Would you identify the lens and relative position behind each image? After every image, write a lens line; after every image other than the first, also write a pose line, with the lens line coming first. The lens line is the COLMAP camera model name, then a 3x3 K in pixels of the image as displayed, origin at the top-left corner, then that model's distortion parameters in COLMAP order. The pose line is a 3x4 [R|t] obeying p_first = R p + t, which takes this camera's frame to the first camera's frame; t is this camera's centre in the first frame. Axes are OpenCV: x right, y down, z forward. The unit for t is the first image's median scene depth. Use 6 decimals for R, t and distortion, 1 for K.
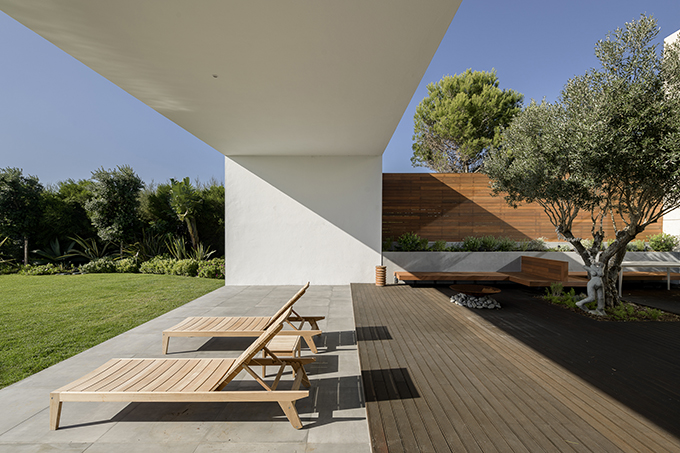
lens RADIAL K [[299.1, 0, 341.1], [0, 299.1, 239.7], [0, 0, 1]] dist [0.030424, 0.000085]
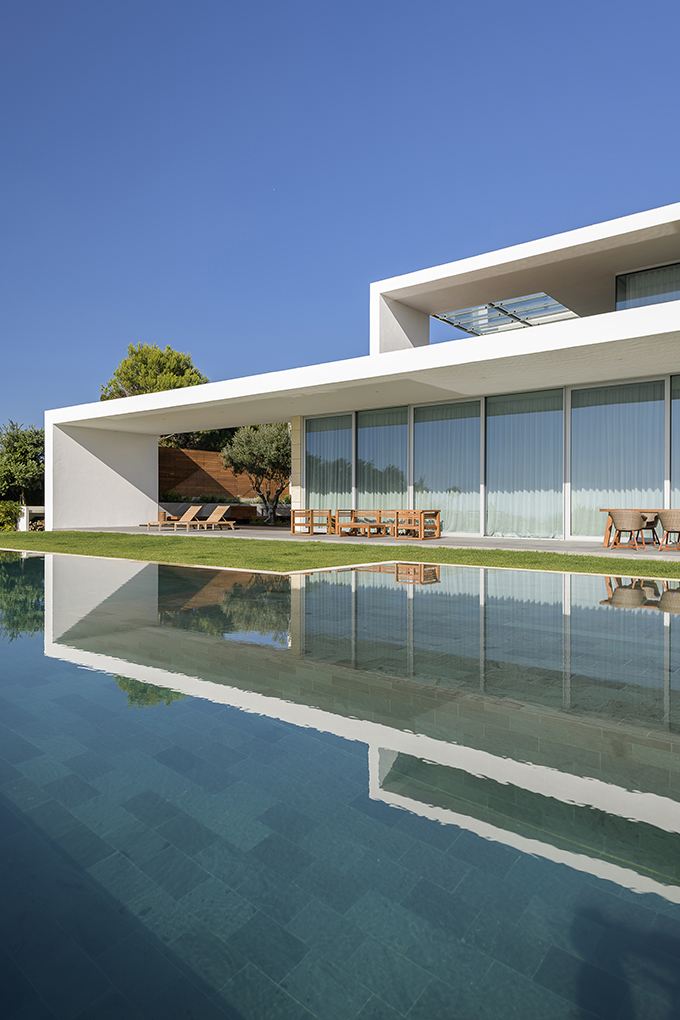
lens RADIAL K [[650.5, 0, 340.0], [0, 650.5, 510.0], [0, 0, 1]] dist [0.007002, 0.000907]
pose [[0.629396, 0.000964, 0.777085, -1.680727], [0.015014, 0.999797, -0.013401, 0.126625], [-0.776940, 0.020102, 0.629254, -1.579248]]
